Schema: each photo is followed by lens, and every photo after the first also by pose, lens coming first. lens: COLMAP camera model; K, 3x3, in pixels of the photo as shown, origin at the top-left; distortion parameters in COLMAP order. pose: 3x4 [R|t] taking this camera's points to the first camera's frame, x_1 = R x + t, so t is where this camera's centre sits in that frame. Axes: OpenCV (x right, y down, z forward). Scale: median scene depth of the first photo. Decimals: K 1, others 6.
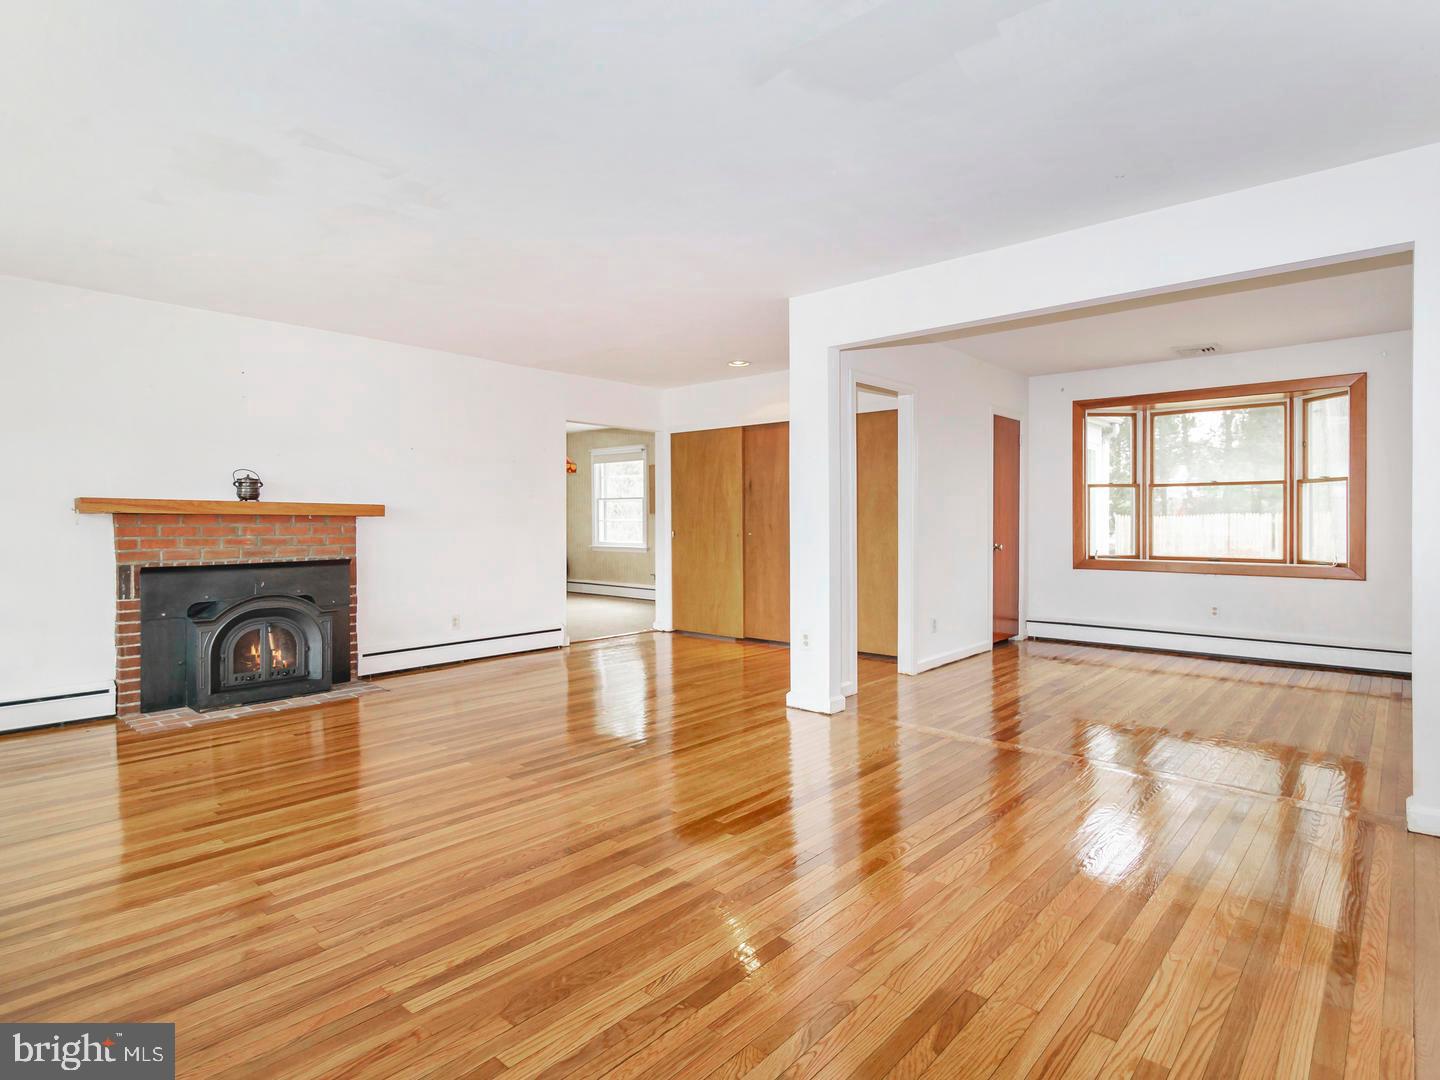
lens RADIAL K [[757.8, 0, 730.0], [0, 757.8, 534.8], [0, 0, 1]] dist [0.010167, -0.002331]
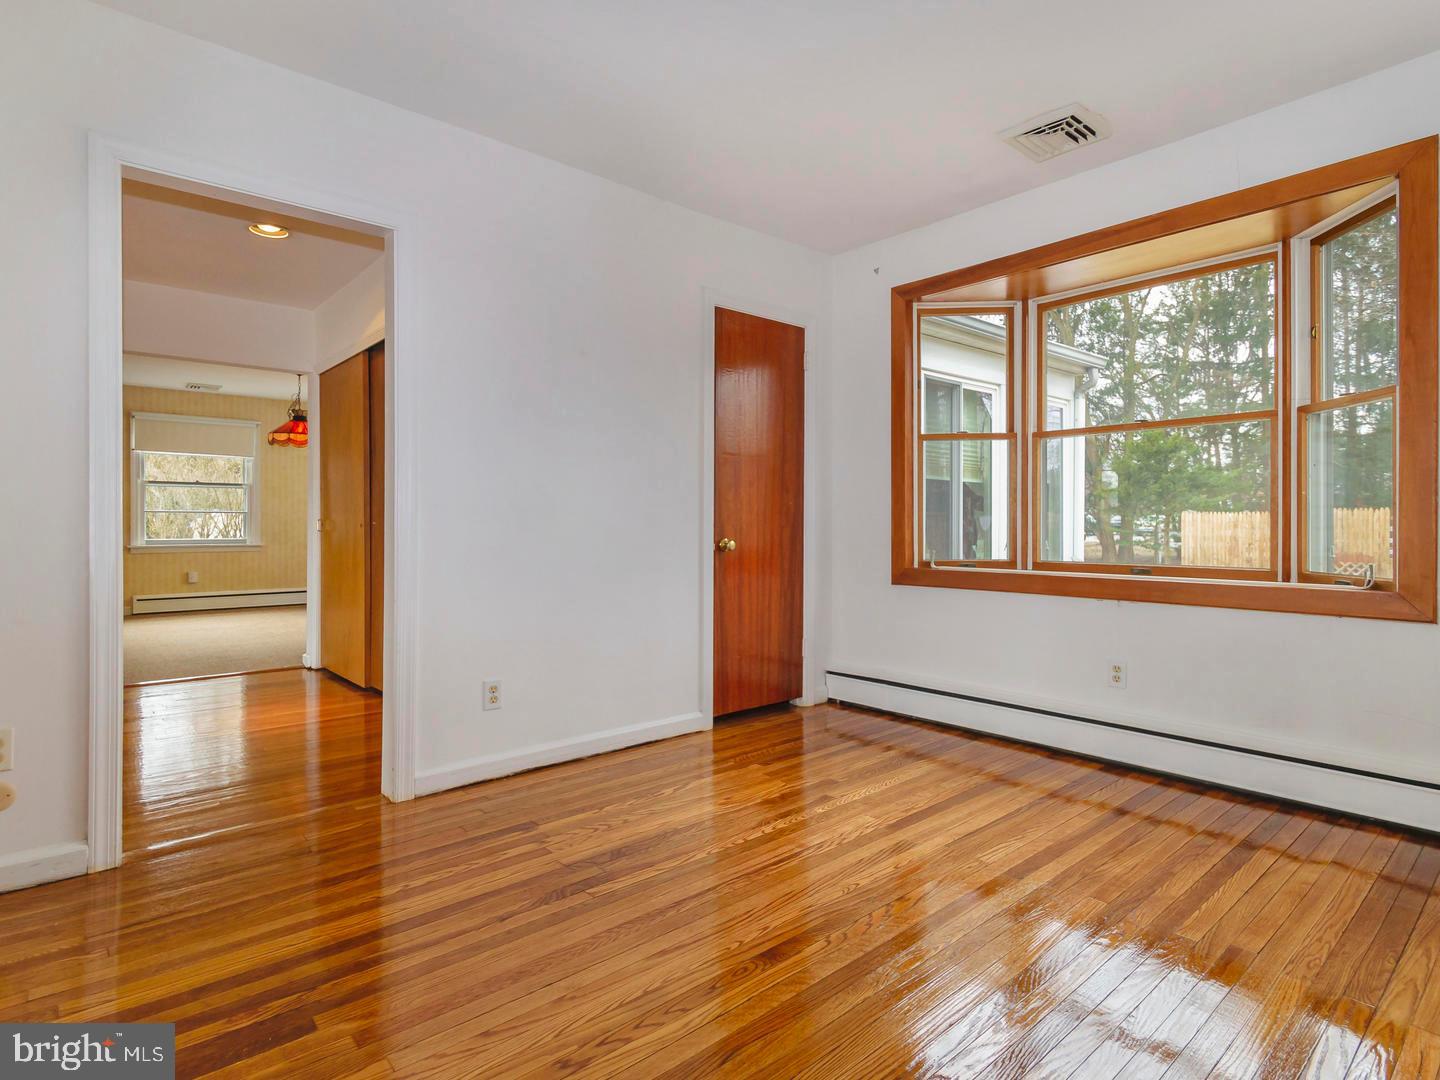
lens RADIAL K [[757.8, 0, 726.7], [0, 757.8, 536.3], [0, 0, 1]] dist [0.010167, -0.002331]
pose [[0.990611, 0.004043, -0.136649, 0.266095], [-0.004927, 0.999969, -0.006130, 0.008635], [0.136620, 0.006746, 0.990601, 0.277118]]
